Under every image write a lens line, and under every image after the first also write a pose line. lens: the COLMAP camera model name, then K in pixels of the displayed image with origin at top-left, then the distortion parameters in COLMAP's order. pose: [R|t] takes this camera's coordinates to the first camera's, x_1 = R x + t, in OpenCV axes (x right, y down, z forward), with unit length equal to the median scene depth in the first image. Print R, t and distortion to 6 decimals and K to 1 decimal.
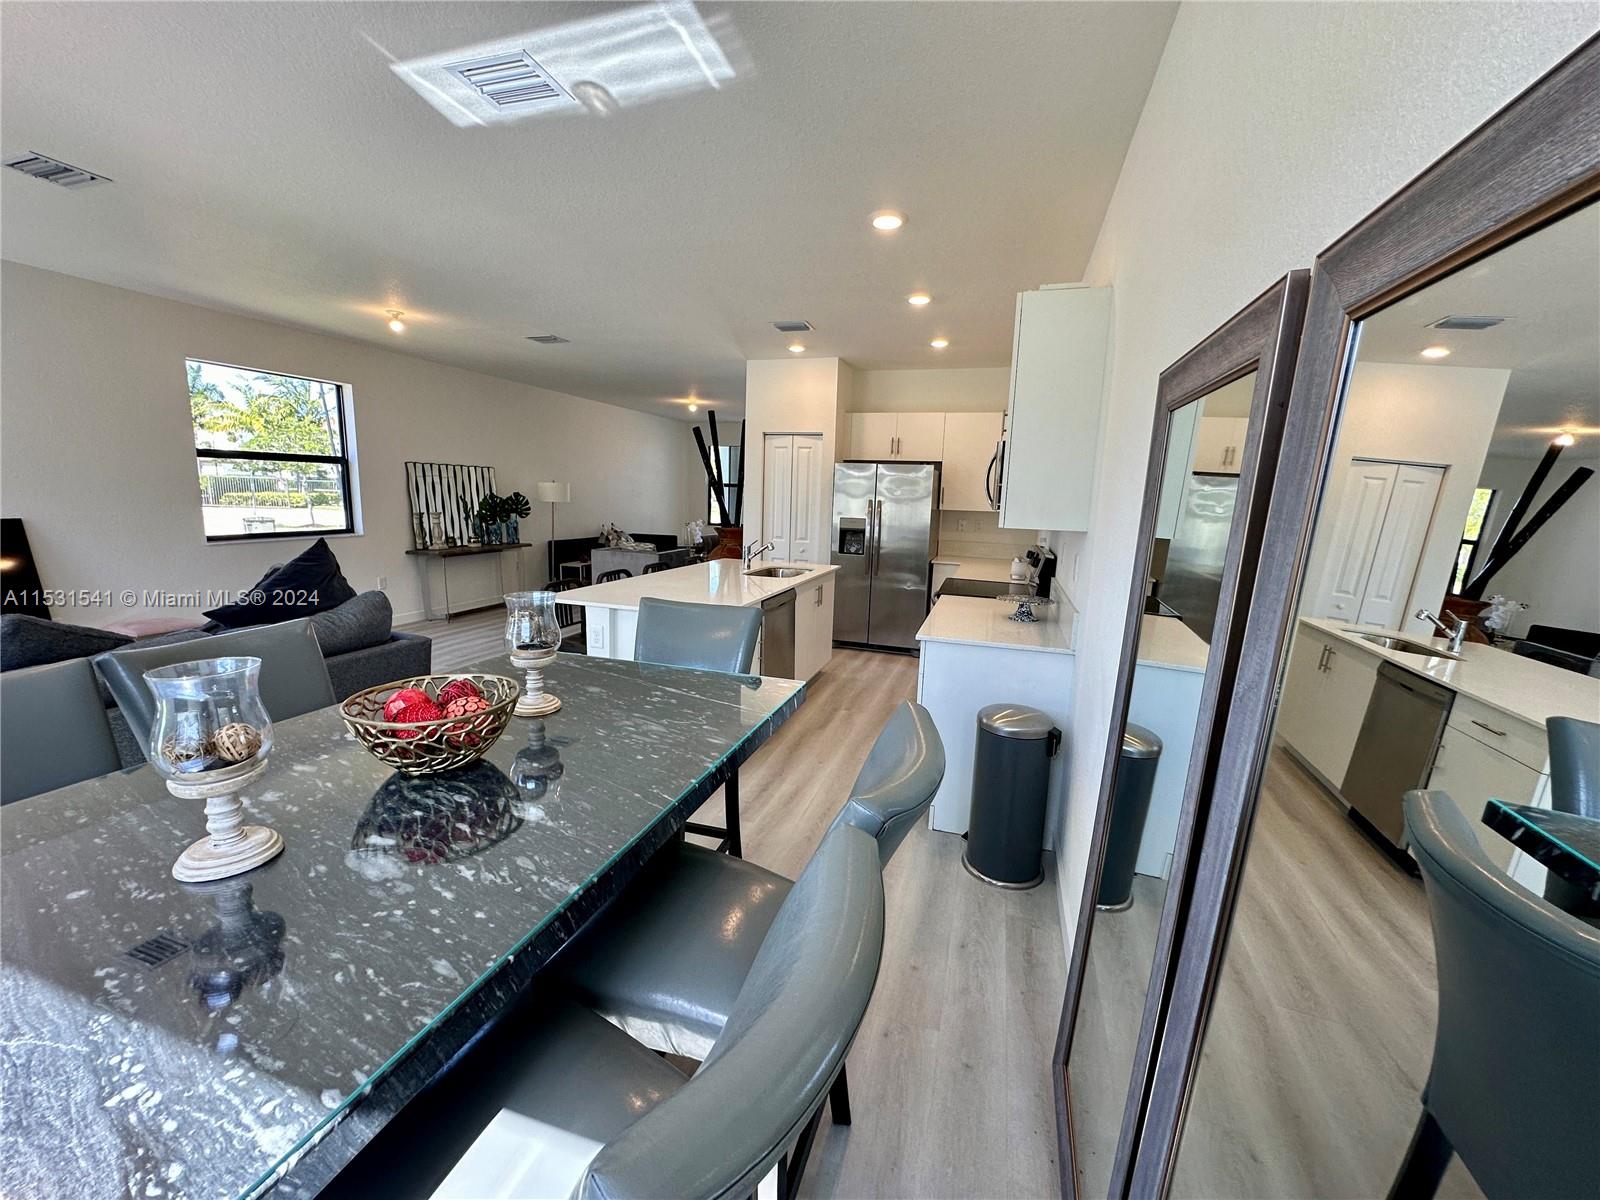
lens RADIAL K [[638.2, 0, 801.1], [0, 638.2, 600.5], [0, 0, 1]] dist [-0.002834, 0.000295]
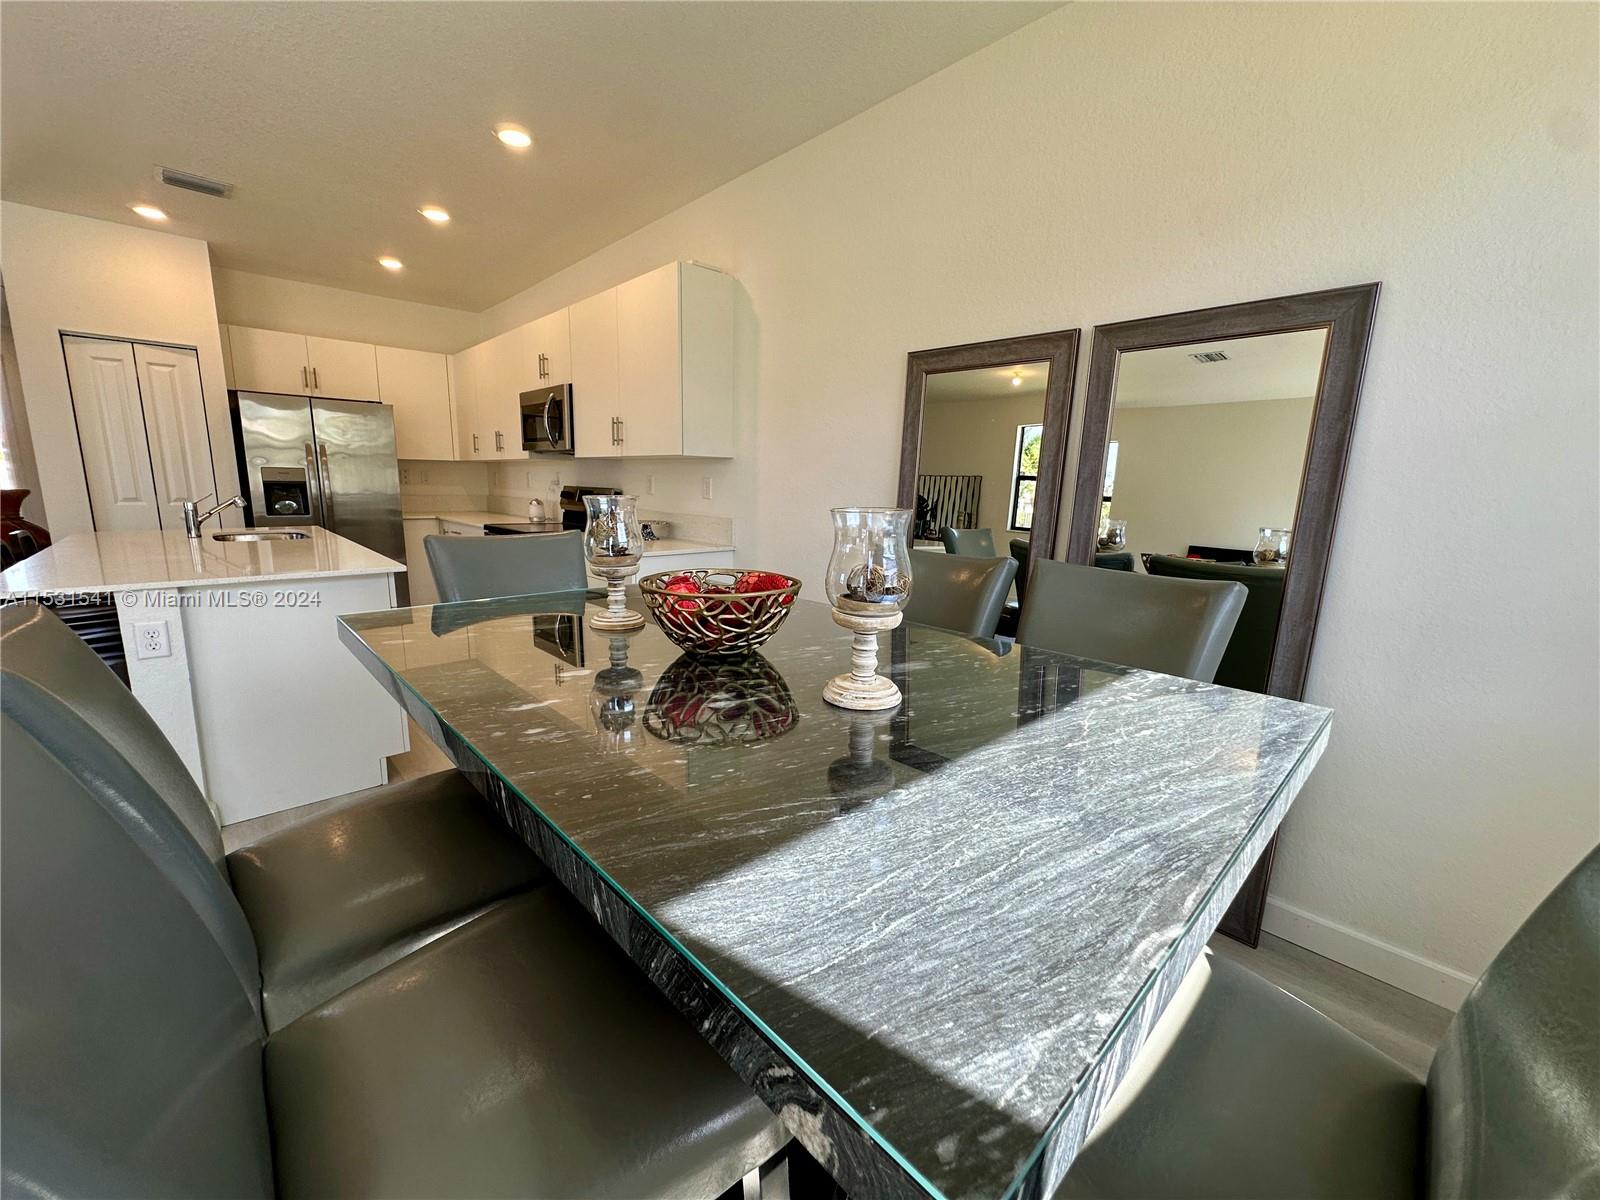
lens RADIAL K [[638.2, 0, 801.6], [0, 638.2, 600.4], [0, 0, 1]] dist [-0.002834, 0.000295]
pose [[0.488437, -0.183273, 0.853135, -0.893107], [0.141396, 0.981397, 0.129874, 0.045614], [-0.861067, 0.057195, 0.505265, 0.262900]]
